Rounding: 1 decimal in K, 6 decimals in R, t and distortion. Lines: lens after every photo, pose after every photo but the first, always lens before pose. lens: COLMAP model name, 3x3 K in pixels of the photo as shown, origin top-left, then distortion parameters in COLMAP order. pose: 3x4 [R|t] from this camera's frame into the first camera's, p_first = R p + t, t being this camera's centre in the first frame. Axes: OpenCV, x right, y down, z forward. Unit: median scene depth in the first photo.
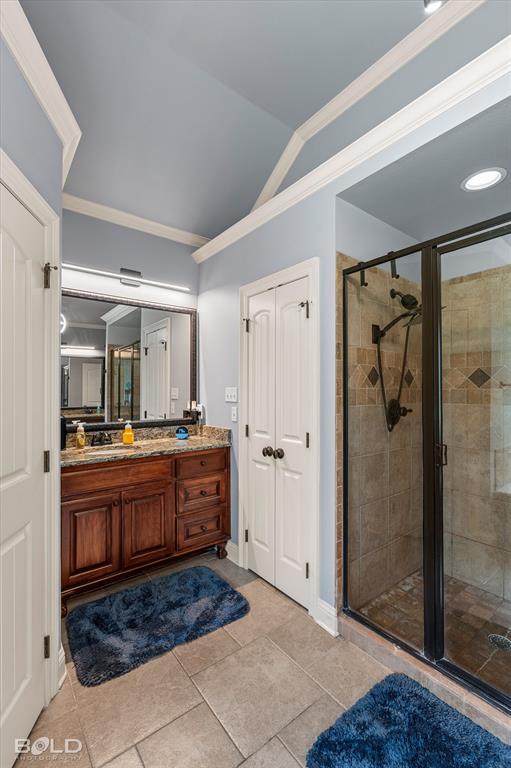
lens RADIAL K [[337.5, 0, 254.8], [0, 337.5, 388.5], [0, 0, 1]] dist [-0.002370, -0.000176]
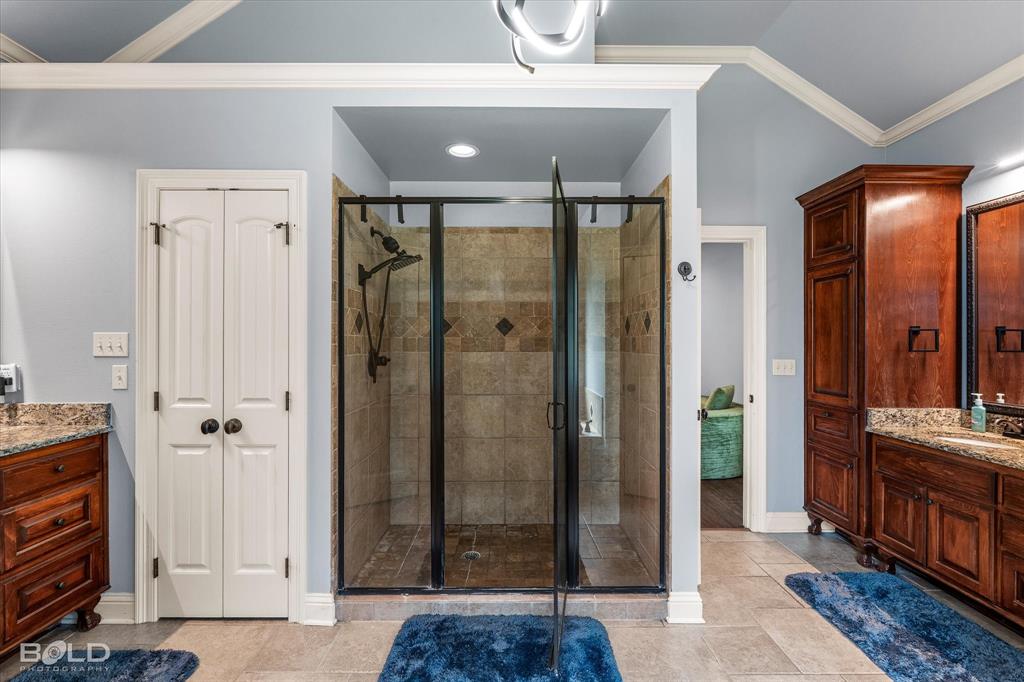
lens RADIAL K [[450.0, 0, 515.8], [0, 450.0, 339.1], [0, 0, 1]] dist [-0.002370, -0.000176]
pose [[0.611654, 0.003732, 0.791116, -0.316772], [-0.005321, 0.999986, -0.000604, 0.007231], [-0.791107, -0.003840, 0.611665, -0.050117]]
